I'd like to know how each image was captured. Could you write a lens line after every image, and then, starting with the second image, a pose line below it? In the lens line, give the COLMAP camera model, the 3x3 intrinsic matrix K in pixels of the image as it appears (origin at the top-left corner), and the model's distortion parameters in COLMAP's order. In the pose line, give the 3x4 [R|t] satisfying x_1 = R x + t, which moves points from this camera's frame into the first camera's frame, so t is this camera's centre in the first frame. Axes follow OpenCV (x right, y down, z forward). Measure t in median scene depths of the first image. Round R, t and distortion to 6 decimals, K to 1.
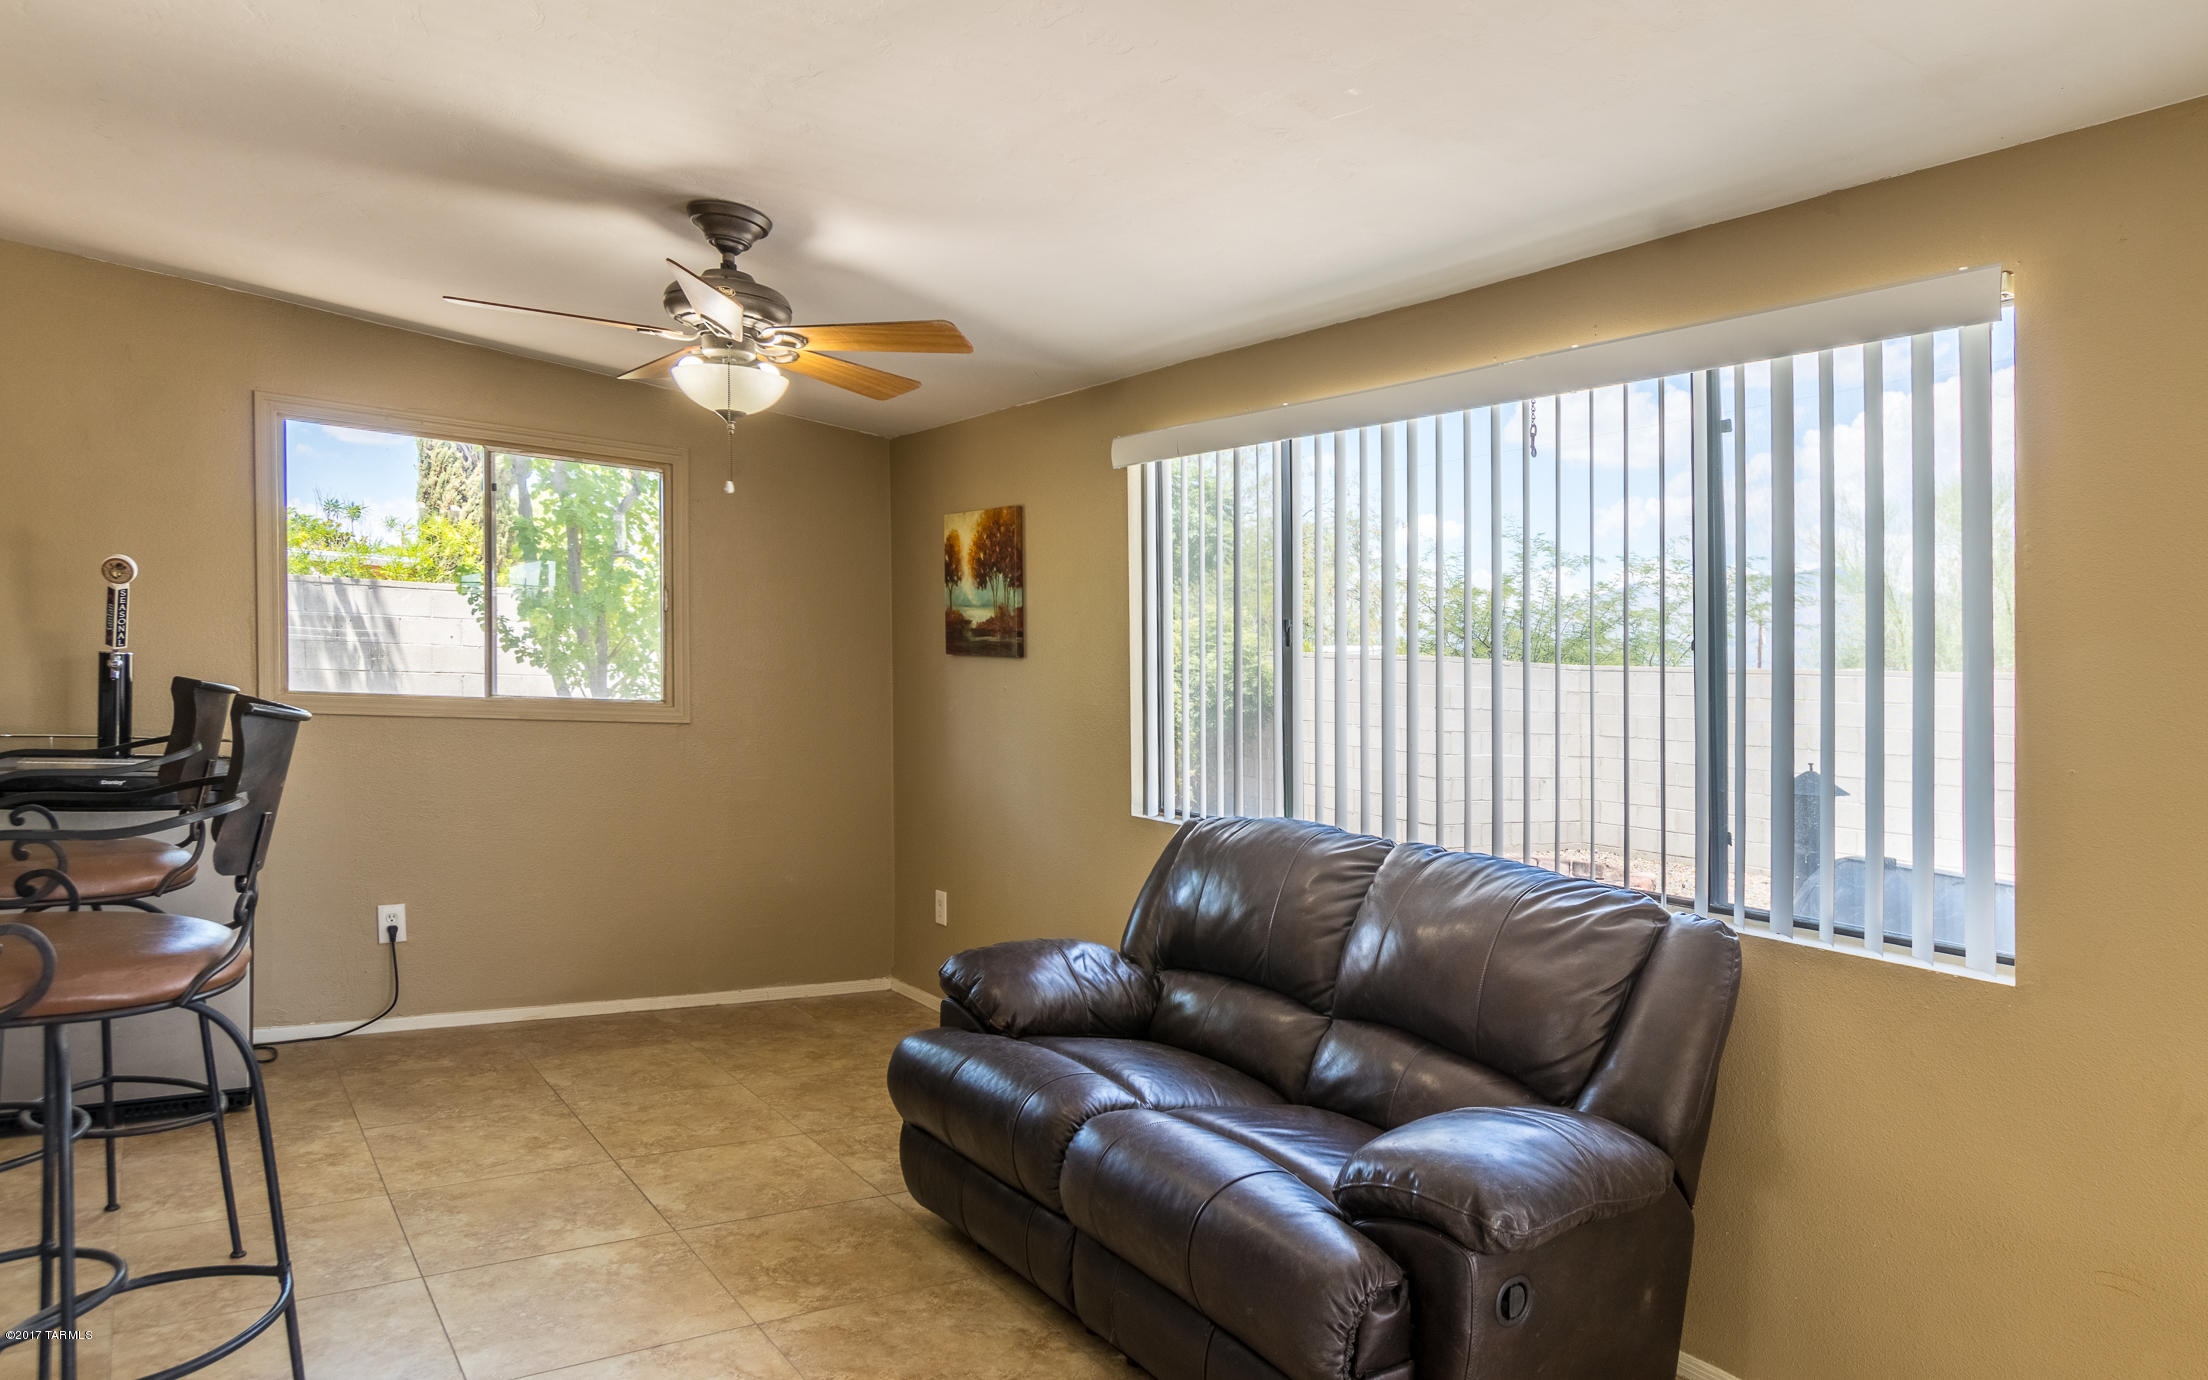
lens RADIAL K [[1399.1, 0, 1062.7], [0, 1399.1, 687.6], [0, 0, 1]] dist [0.007794, -0.001719]
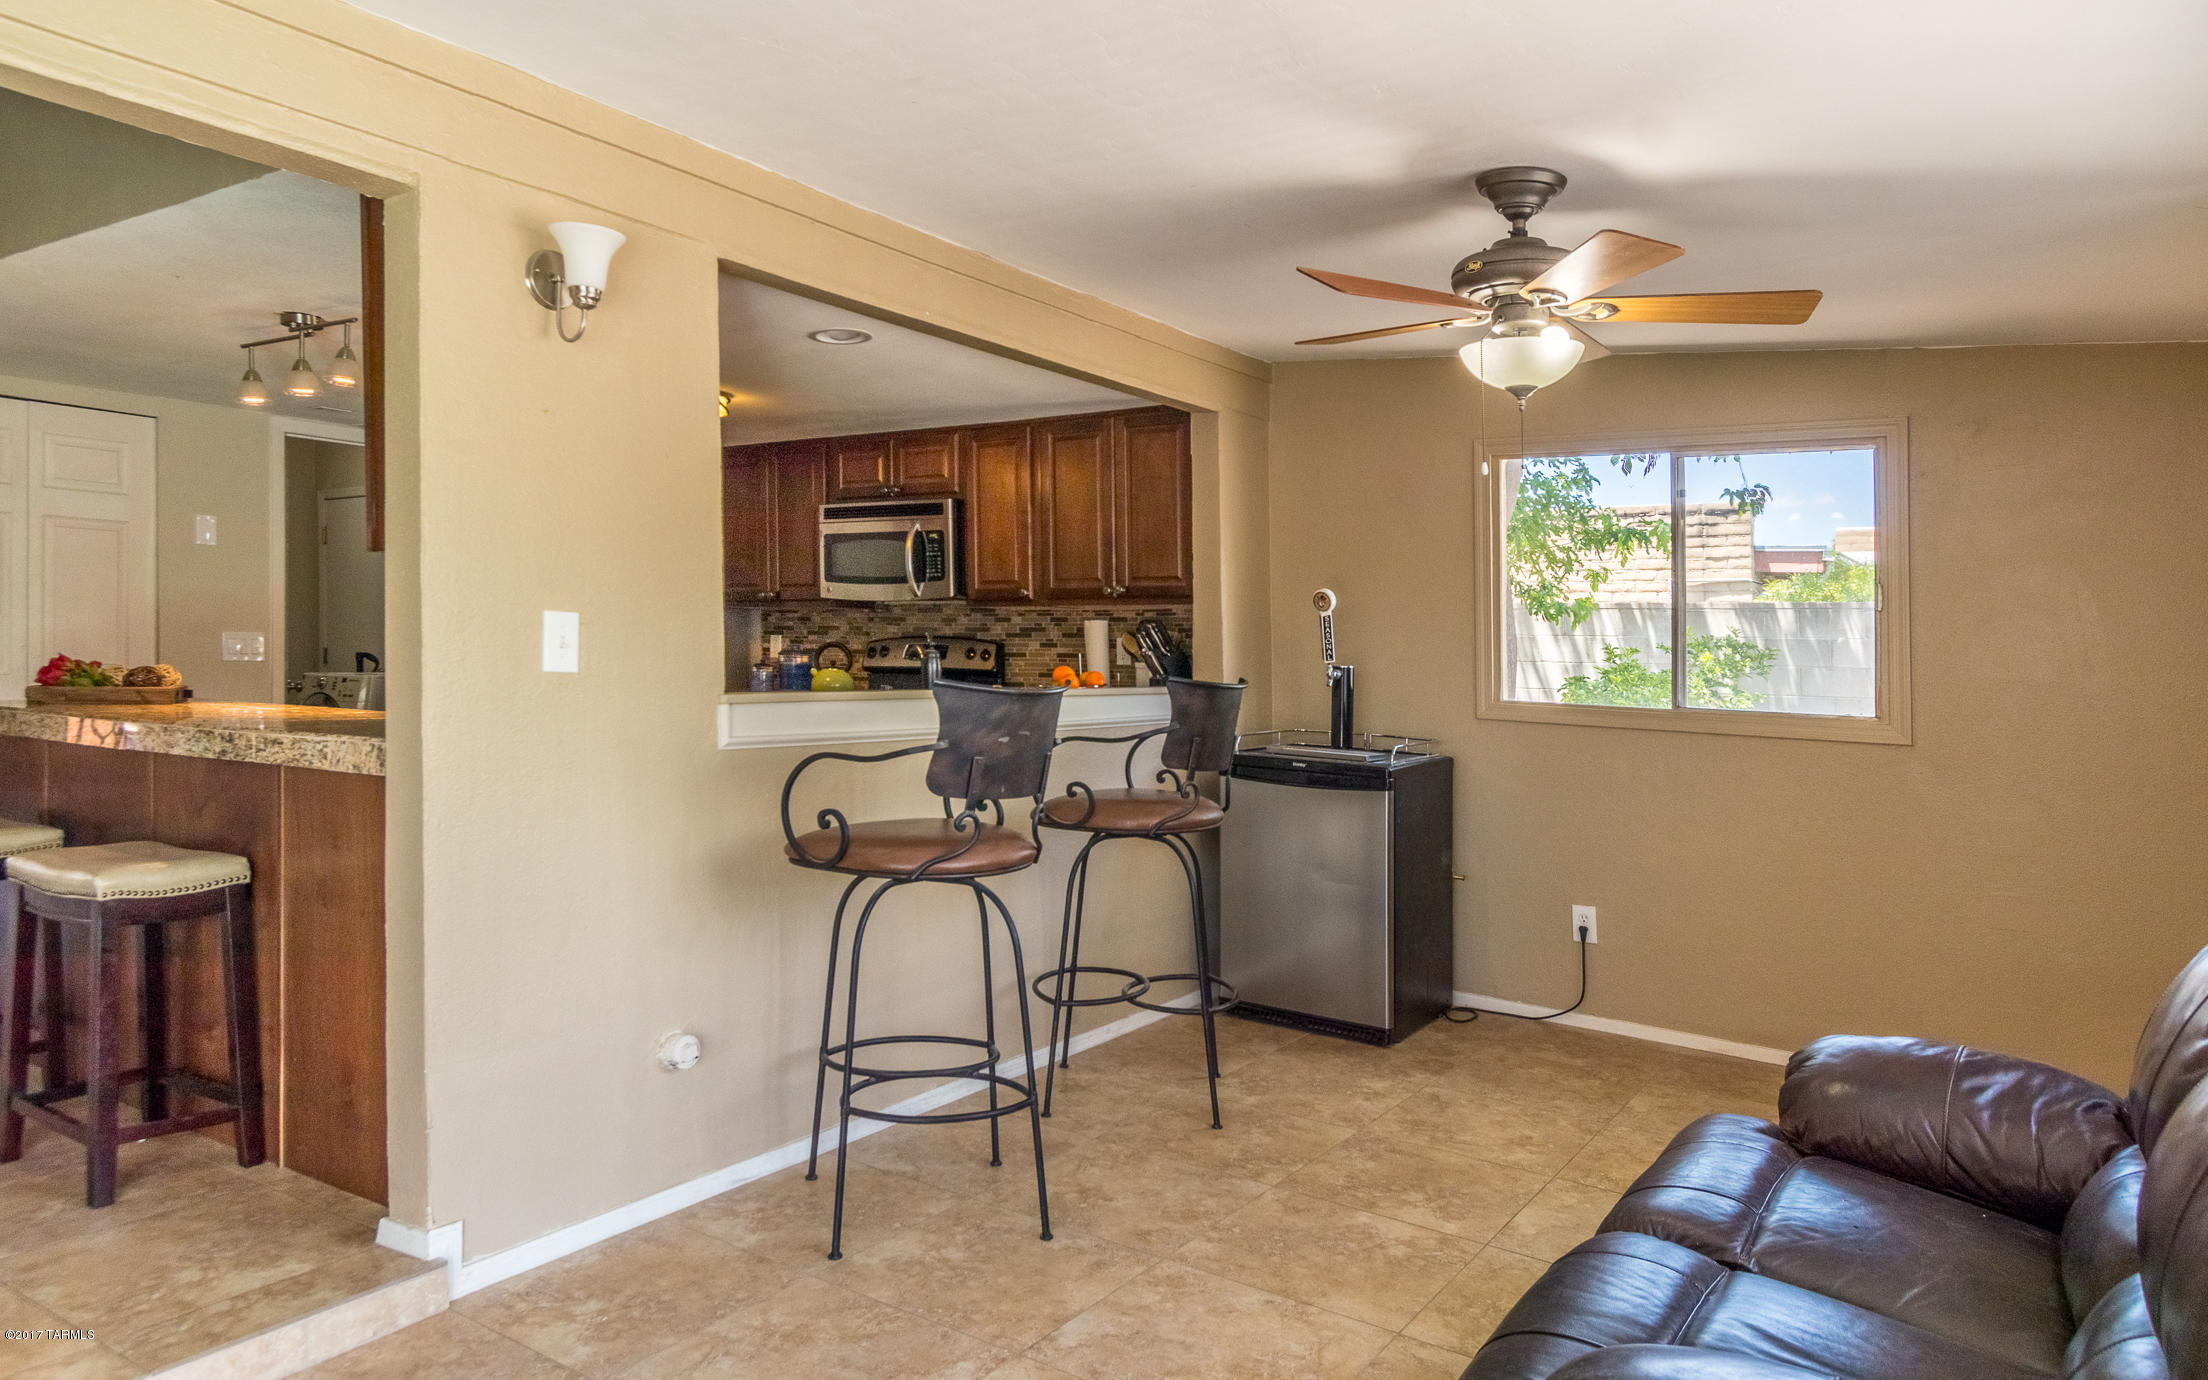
lens RADIAL K [[1399.1, 0, 1062.7], [0, 1399.1, 687.6], [0, 0, 1]] dist [0.007794, -0.001719]
pose [[0.370947, -0.008862, -0.928612, 0.443233], [-0.023326, 0.999550, -0.018857, 0.026290], [0.928361, 0.028656, 0.370574, 0.312963]]
